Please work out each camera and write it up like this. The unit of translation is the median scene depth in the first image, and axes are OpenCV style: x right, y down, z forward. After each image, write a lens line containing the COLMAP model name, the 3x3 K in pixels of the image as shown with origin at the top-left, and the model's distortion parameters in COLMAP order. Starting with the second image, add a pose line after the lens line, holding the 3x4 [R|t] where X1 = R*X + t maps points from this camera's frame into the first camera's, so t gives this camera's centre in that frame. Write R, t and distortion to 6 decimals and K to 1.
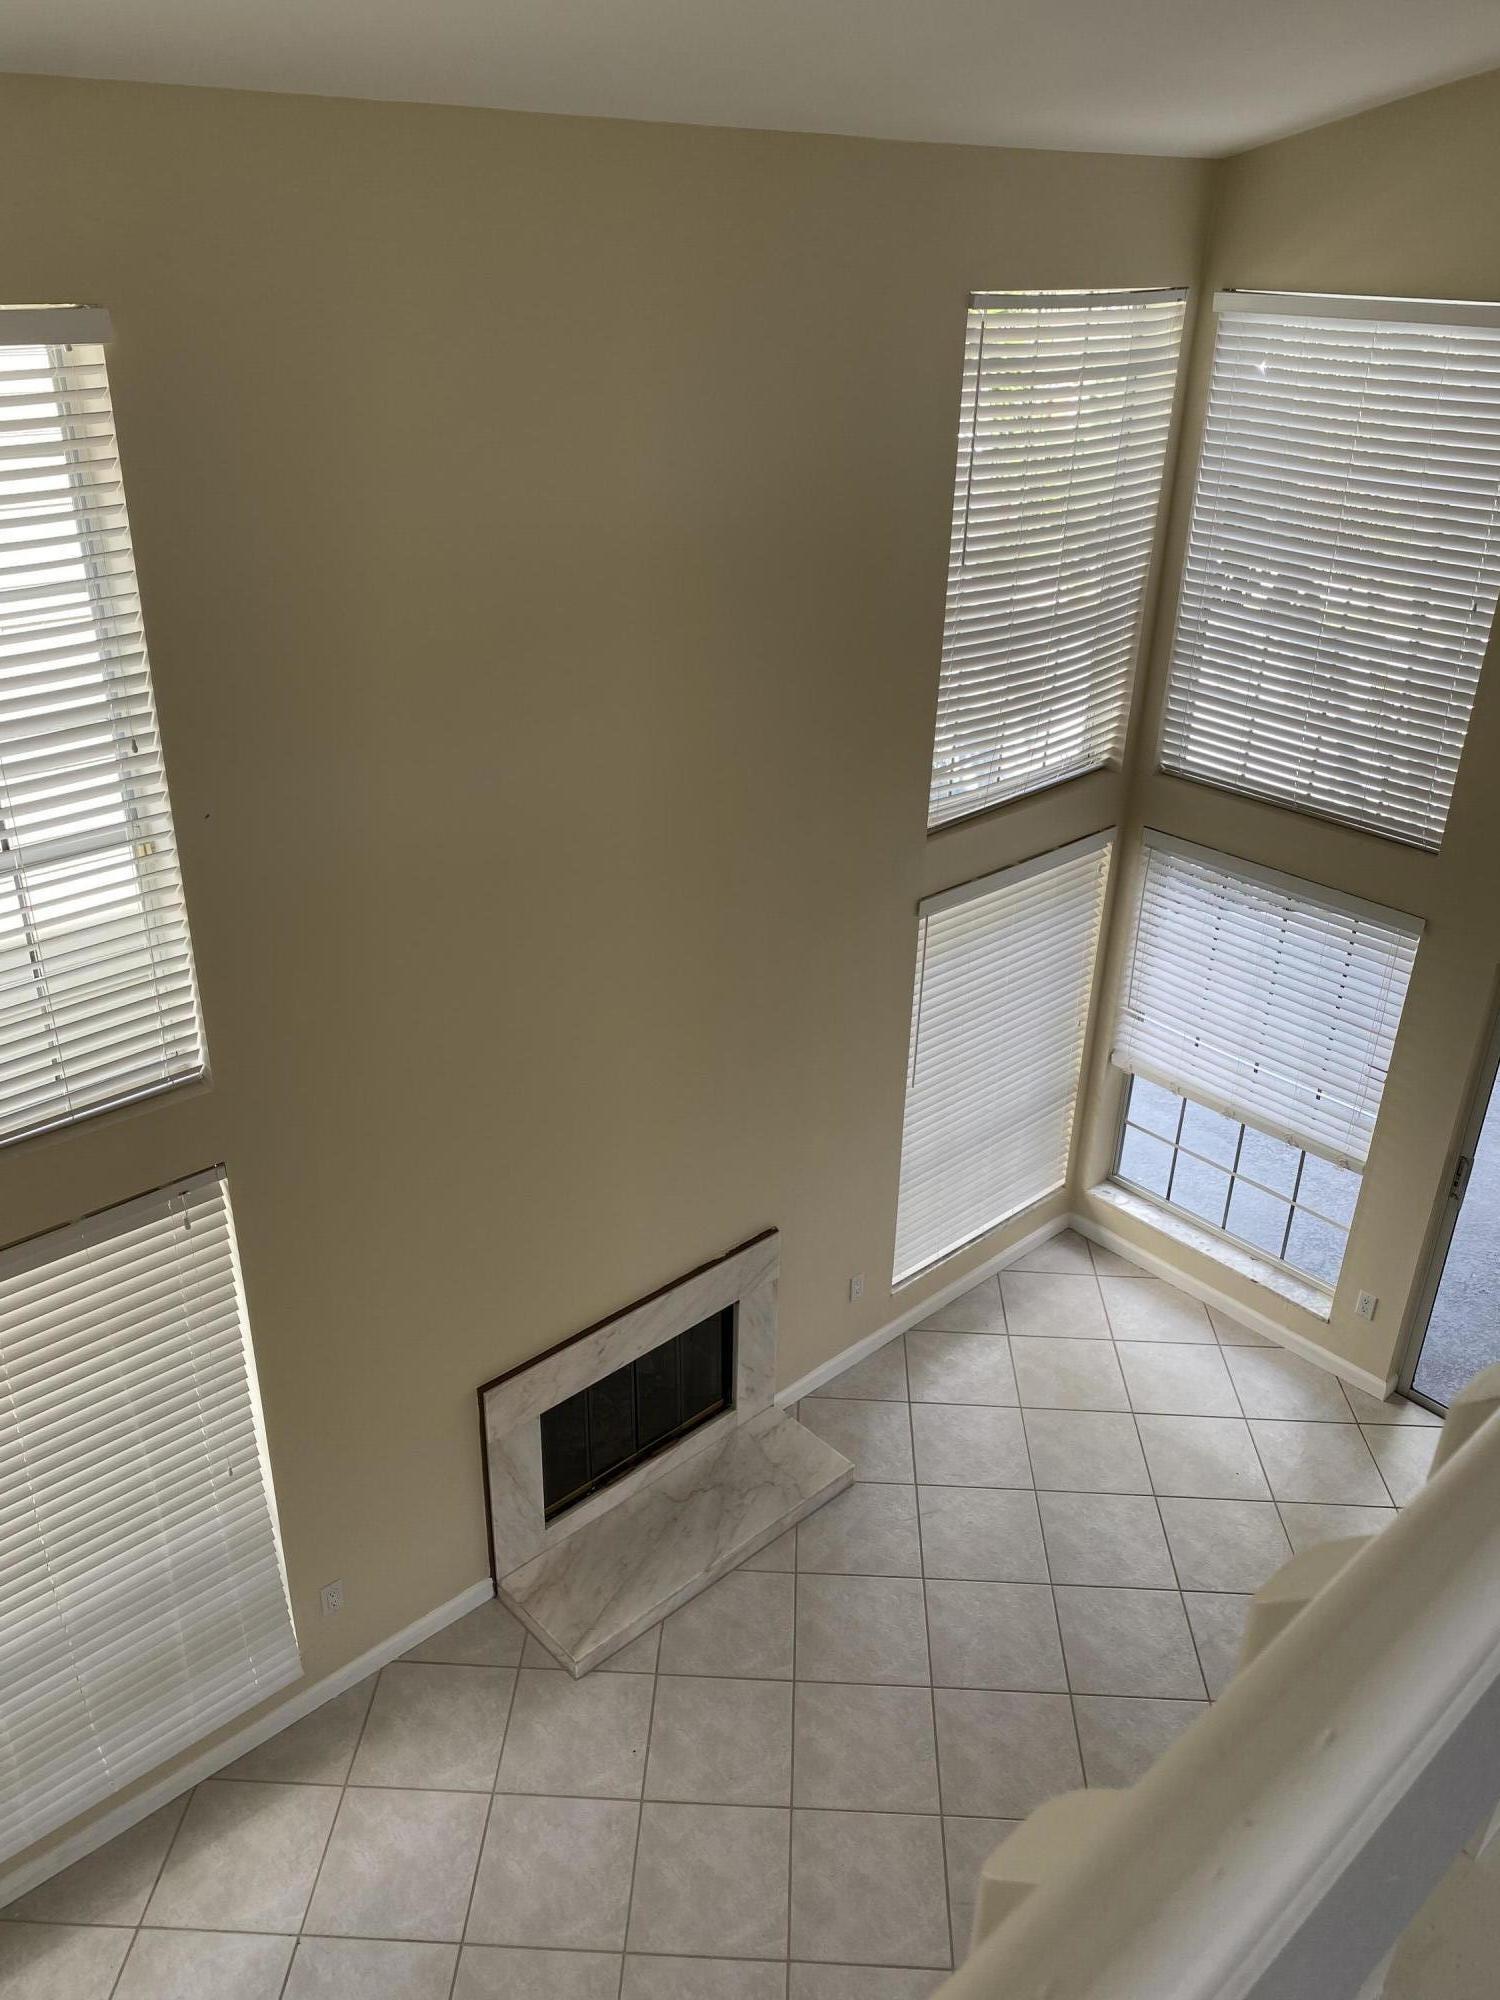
lens RADIAL K [[1528.1, 0, 738.7], [0, 1528.1, 1006.7], [0, 0, 1]] dist [0.045967, -0.053079]
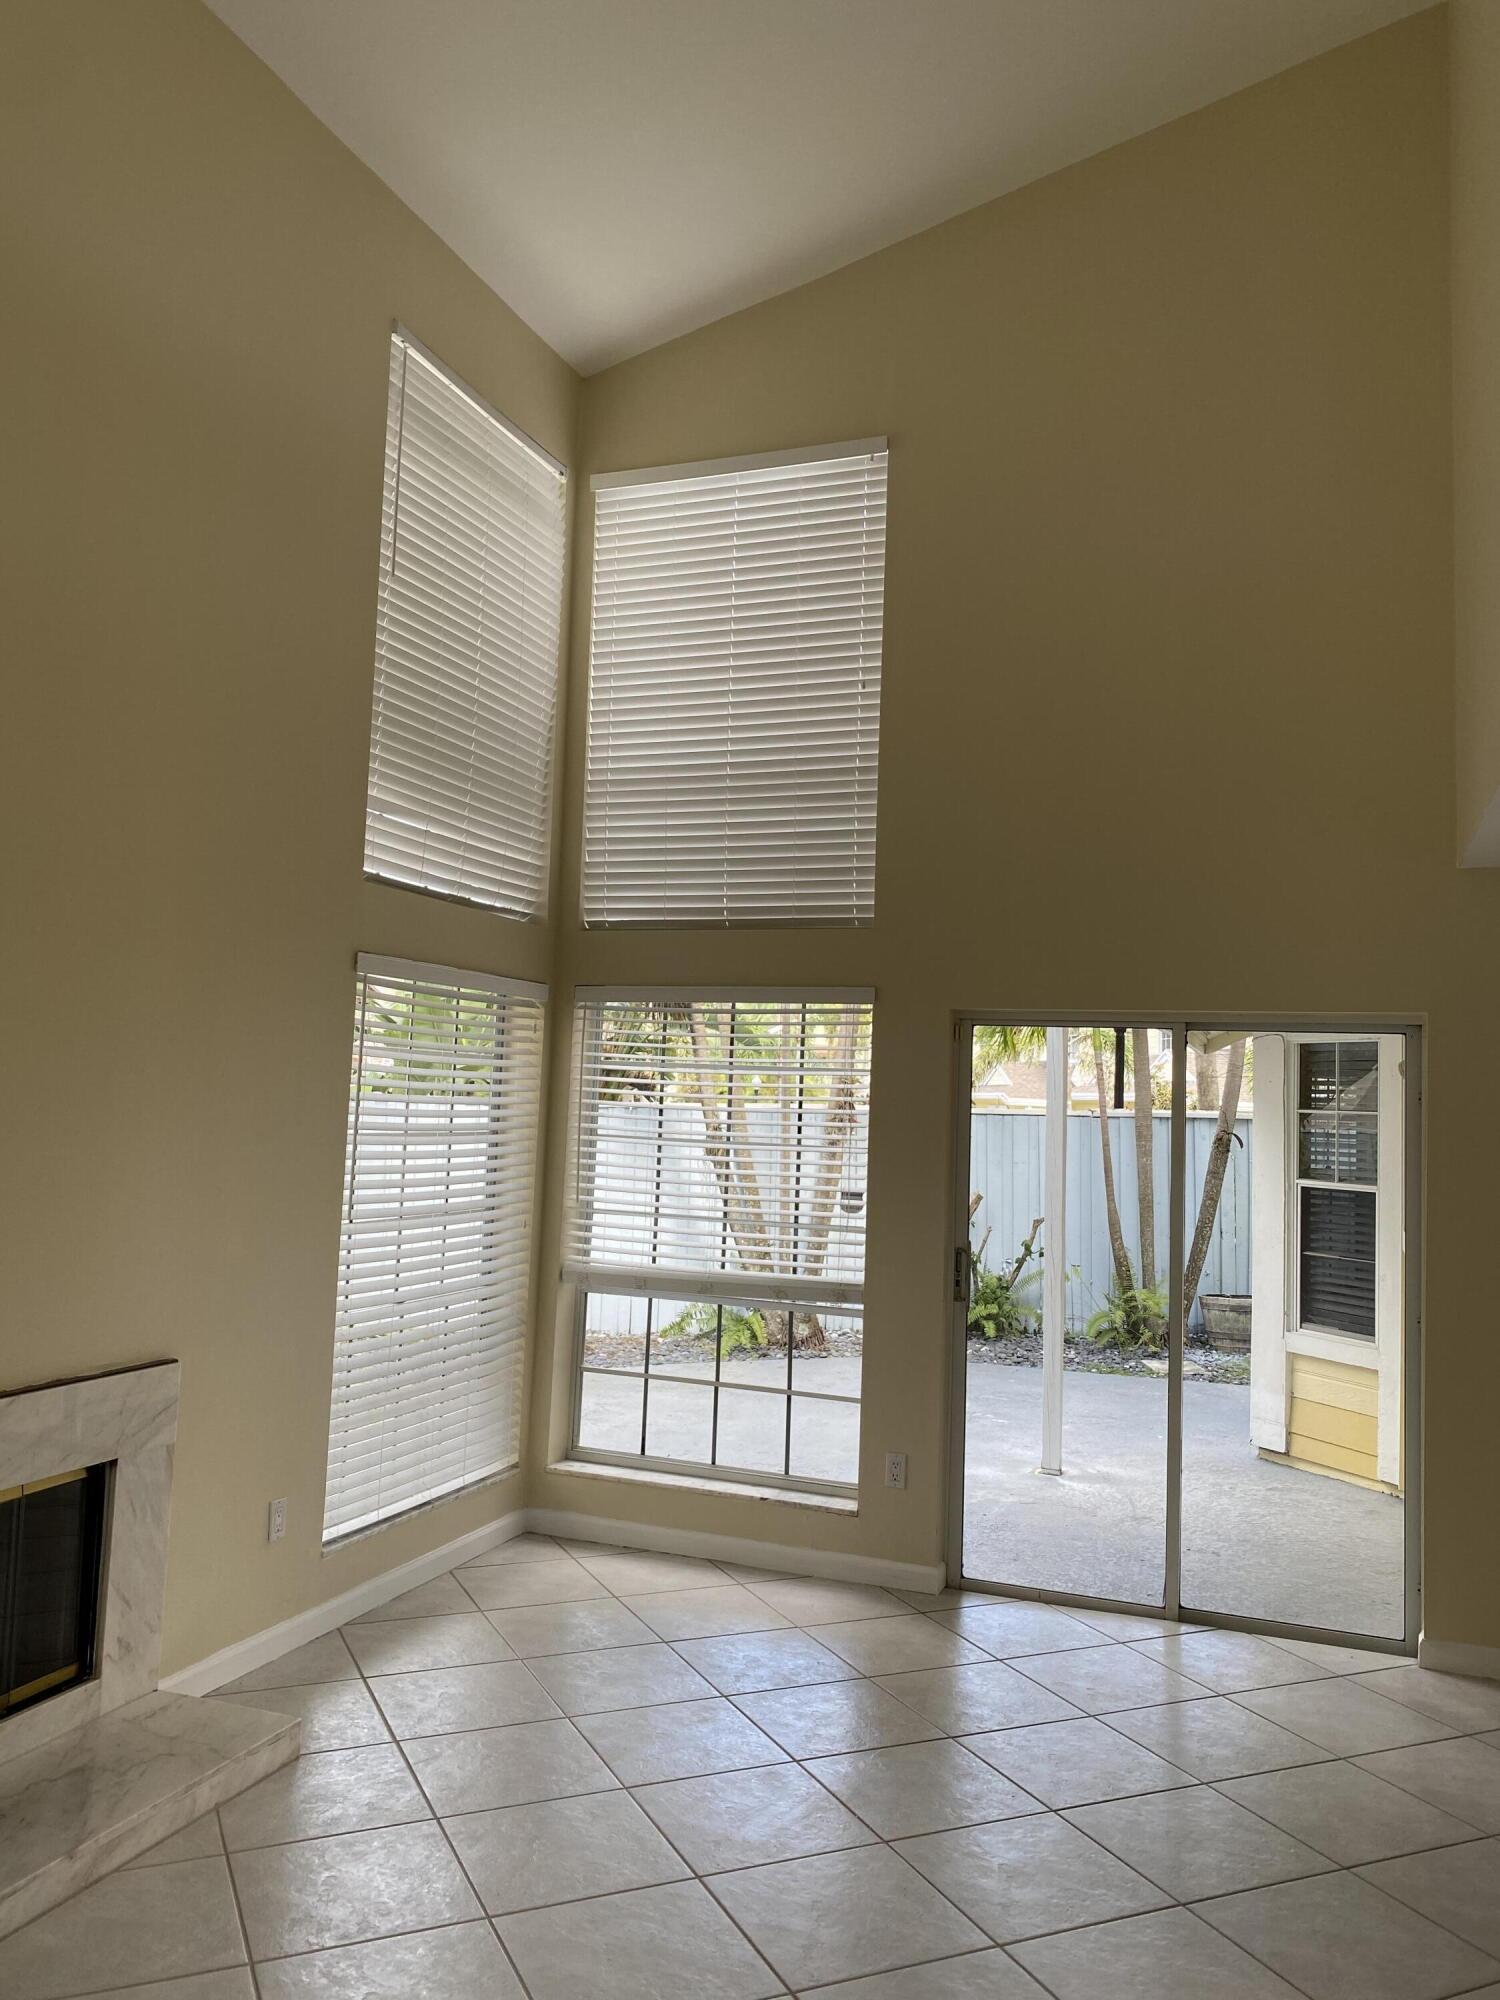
lens RADIAL K [[1528.1, 0, 741.8], [0, 1528.1, 1001.7], [0, 0, 1]] dist [0.045967, -0.053079]
pose [[0.893812, 0.051513, 0.445473, -0.064078], [0.185431, 0.862020, -0.471738, 0.377771], [-0.408307, 0.504249, 0.760932, 0.273624]]
